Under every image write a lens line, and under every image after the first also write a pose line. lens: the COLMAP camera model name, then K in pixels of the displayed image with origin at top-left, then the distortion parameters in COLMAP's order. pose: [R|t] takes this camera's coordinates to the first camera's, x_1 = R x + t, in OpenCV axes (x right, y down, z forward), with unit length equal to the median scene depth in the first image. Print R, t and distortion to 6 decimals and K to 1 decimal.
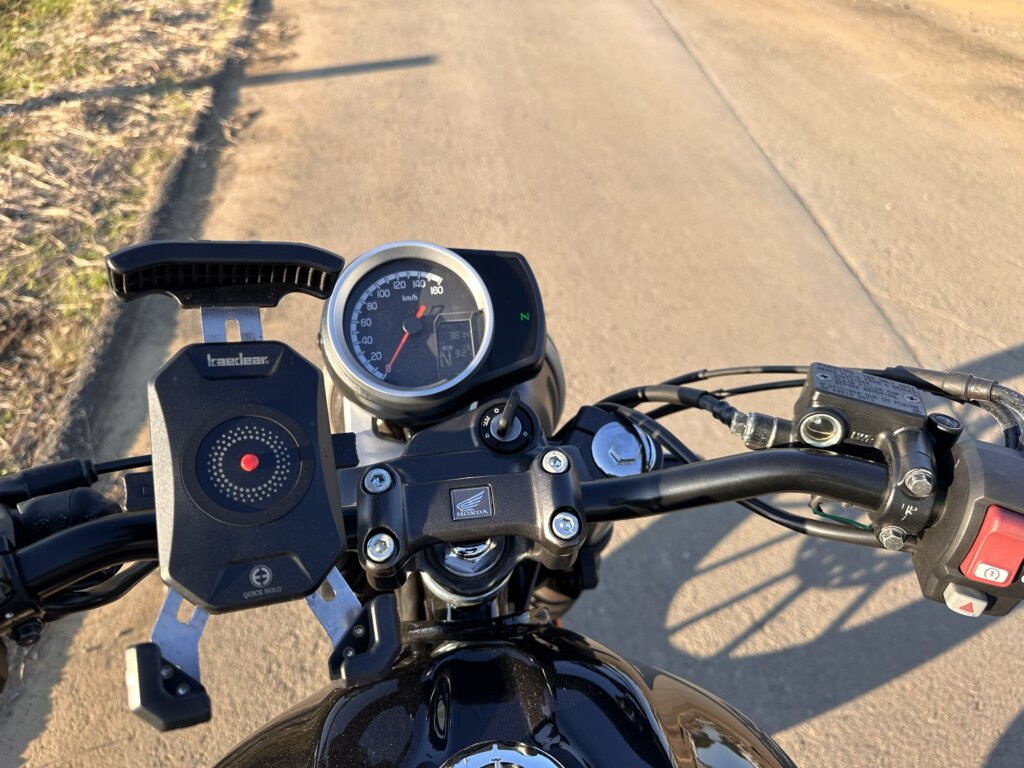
lens RADIAL K [[725.5, 0, 512.0], [0, 725.5, 384.0], [0, 0, 1]] dist [0.007455, -0.008122]
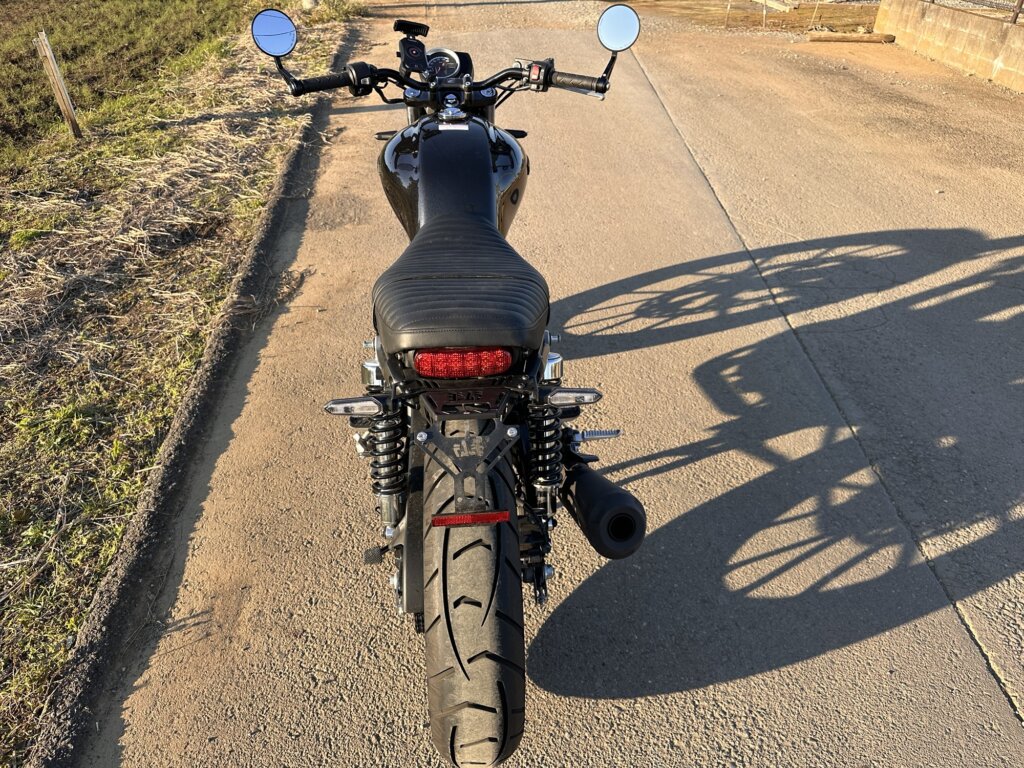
lens RADIAL K [[710.5, 0, 512.0], [0, 710.5, 384.0], [0, 0, 1]] dist [0.092597, -0.111184]
pose [[0.998786, 0.019672, -0.045160, 0.066530], [-0.023874, 0.995242, -0.094466, 0.283889], [0.043087, 0.095430, 0.994503, -0.396004]]
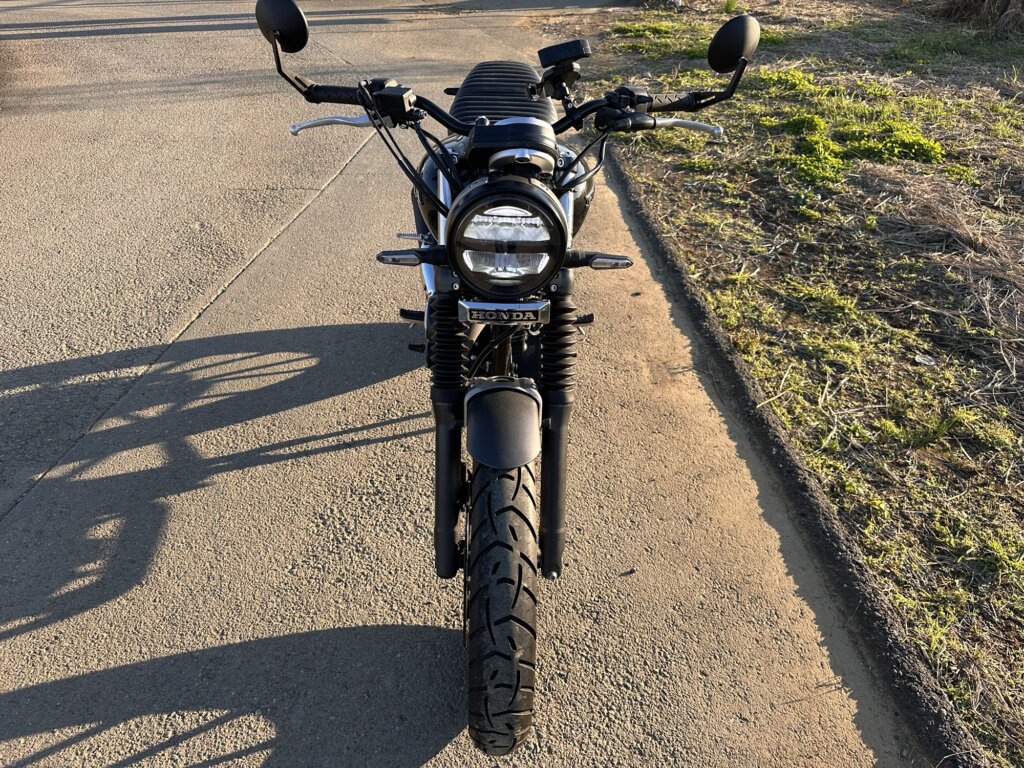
lens RADIAL K [[725.5, 0, 512.0], [0, 725.5, 384.0], [0, 0, 1]] dist [0.007455, -0.008122]
pose [[-0.992783, -0.100952, 0.064736, -0.043894], [0.031248, 0.303399, 0.952351, -0.292231], [-0.115783, 0.947501, -0.298055, 0.331332]]
